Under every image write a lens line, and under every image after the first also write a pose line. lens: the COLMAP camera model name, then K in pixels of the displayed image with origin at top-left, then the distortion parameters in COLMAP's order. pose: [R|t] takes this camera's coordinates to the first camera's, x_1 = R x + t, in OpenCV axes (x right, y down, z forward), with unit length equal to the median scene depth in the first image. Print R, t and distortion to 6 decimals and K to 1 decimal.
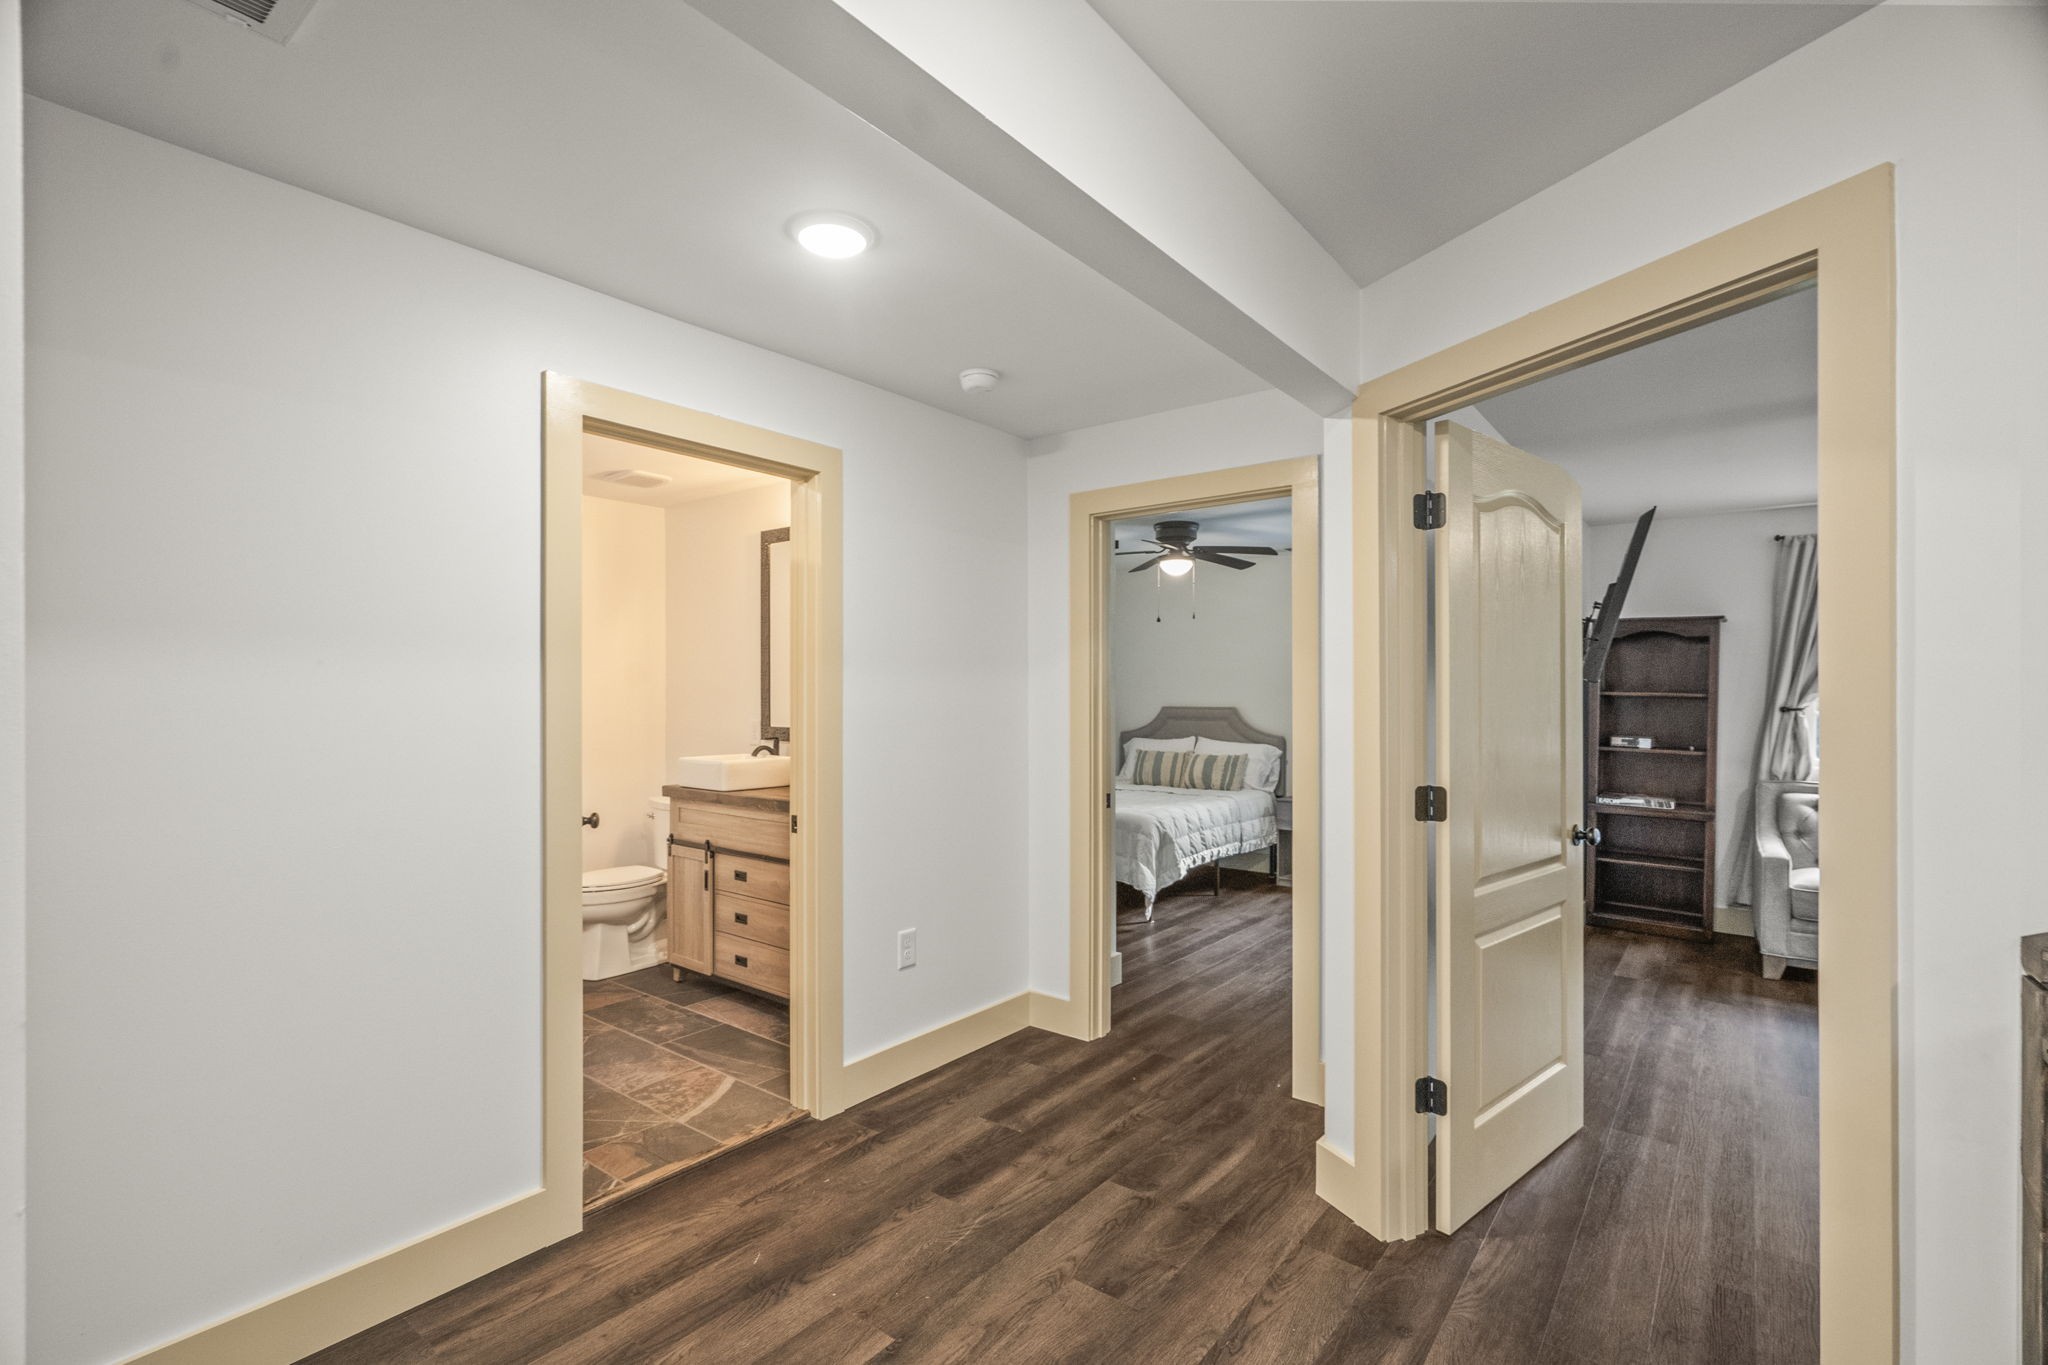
lens RADIAL K [[935.7, 0, 1015.4], [0, 935.7, 690.1], [0, 0, 1]] dist [0.001672, 0.000132]
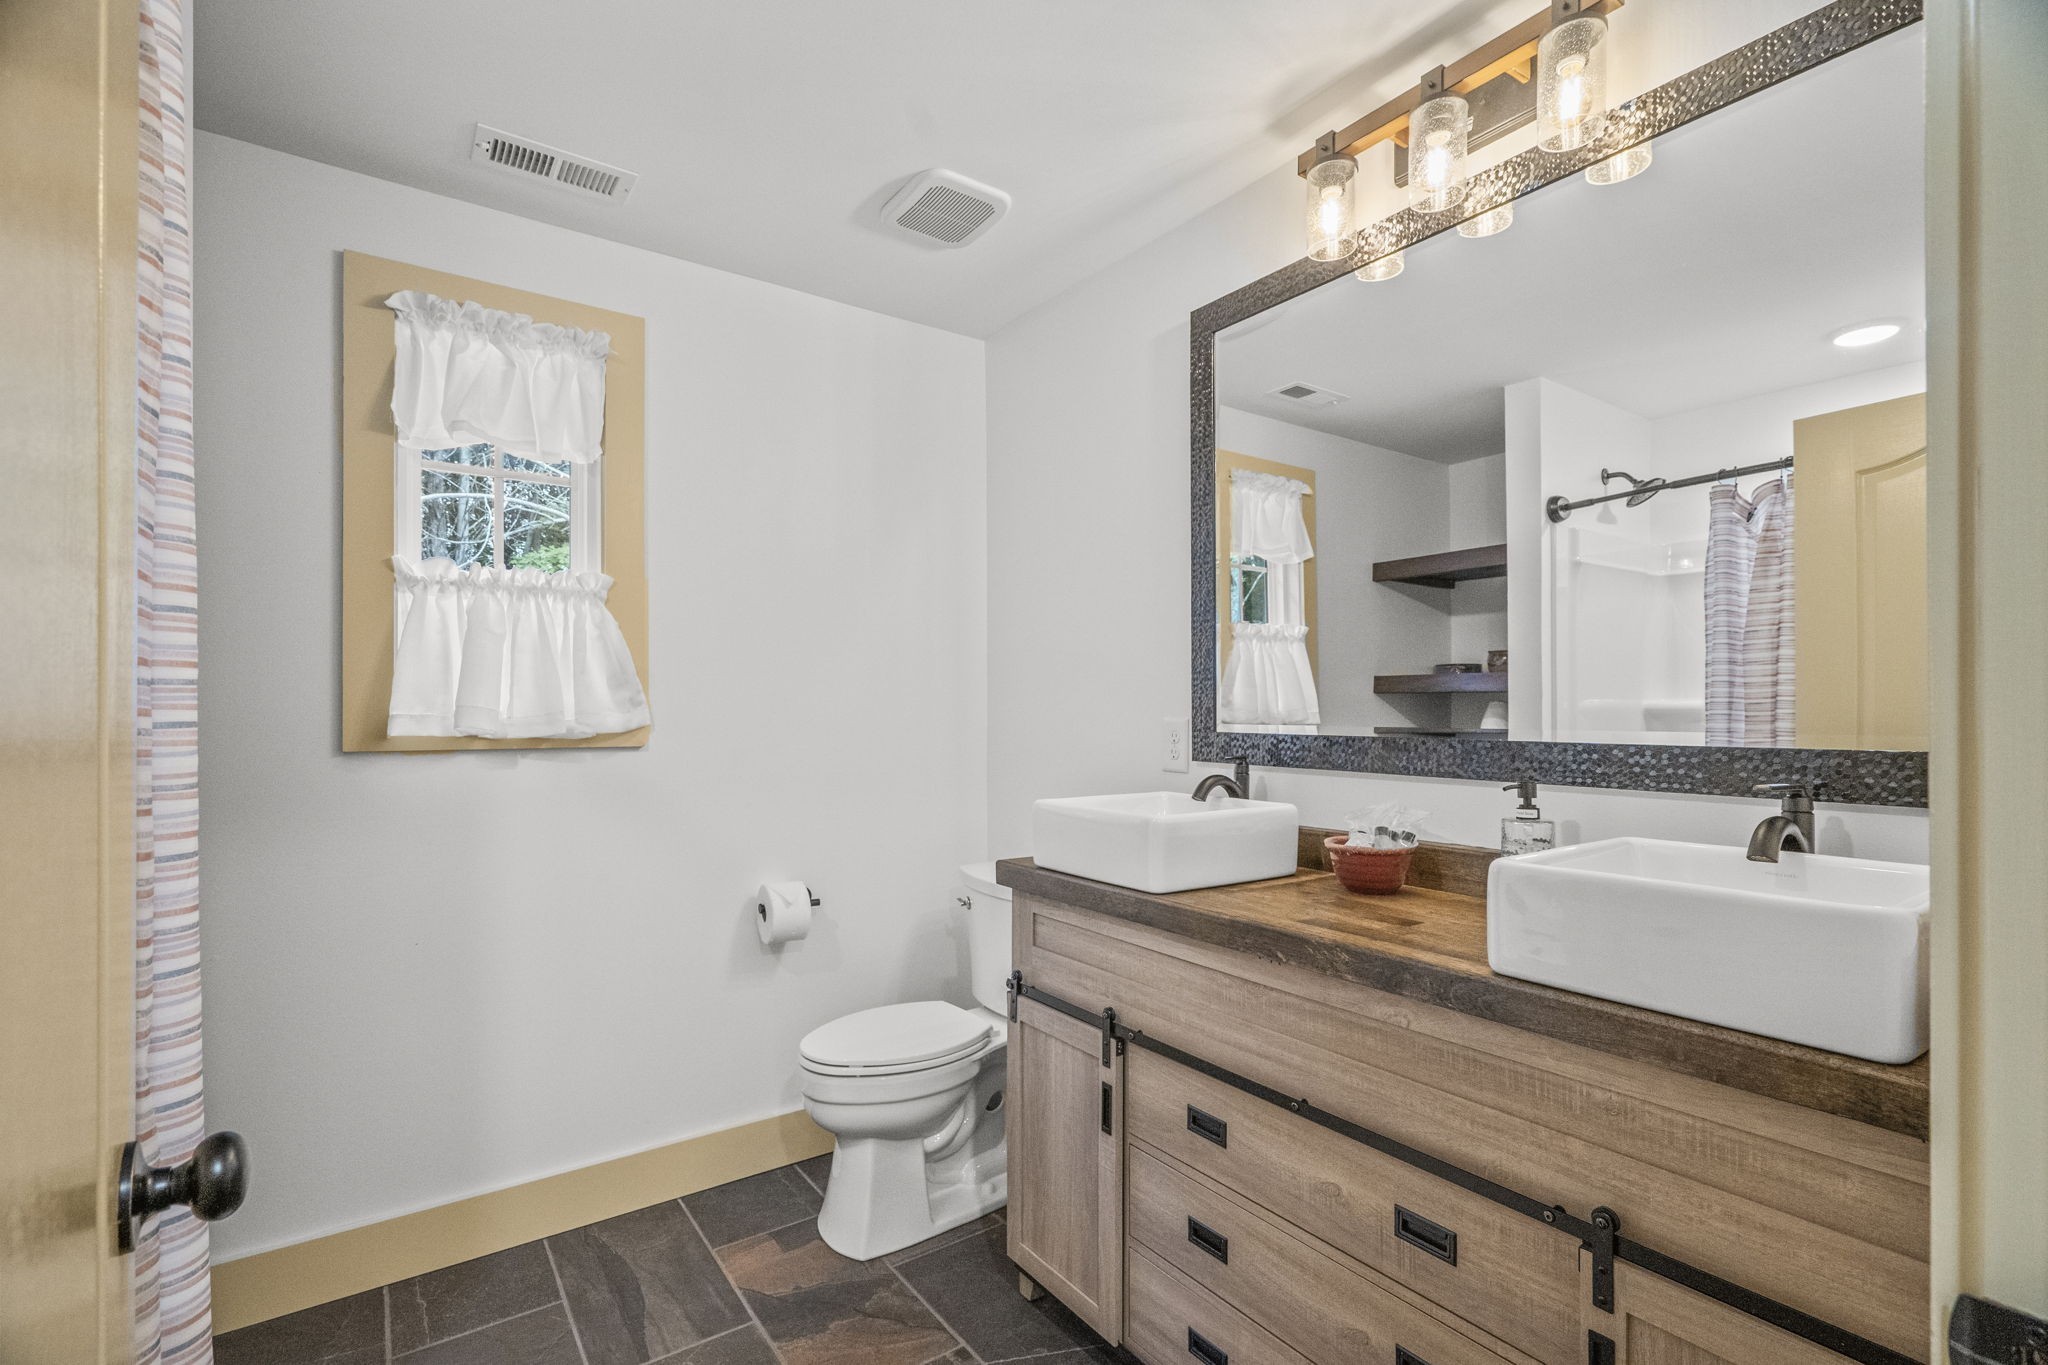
lens RADIAL K [[935.7, 0, 1026.8], [0, 935.7, 686.8], [0, 0, 1]] dist [0.001672, 0.000132]
pose [[0.961935, -0.005787, -0.273216, -0.240628], [0.000792, 0.999831, -0.018389, 0.026613], [0.273277, 0.017472, 0.961777, 0.570799]]
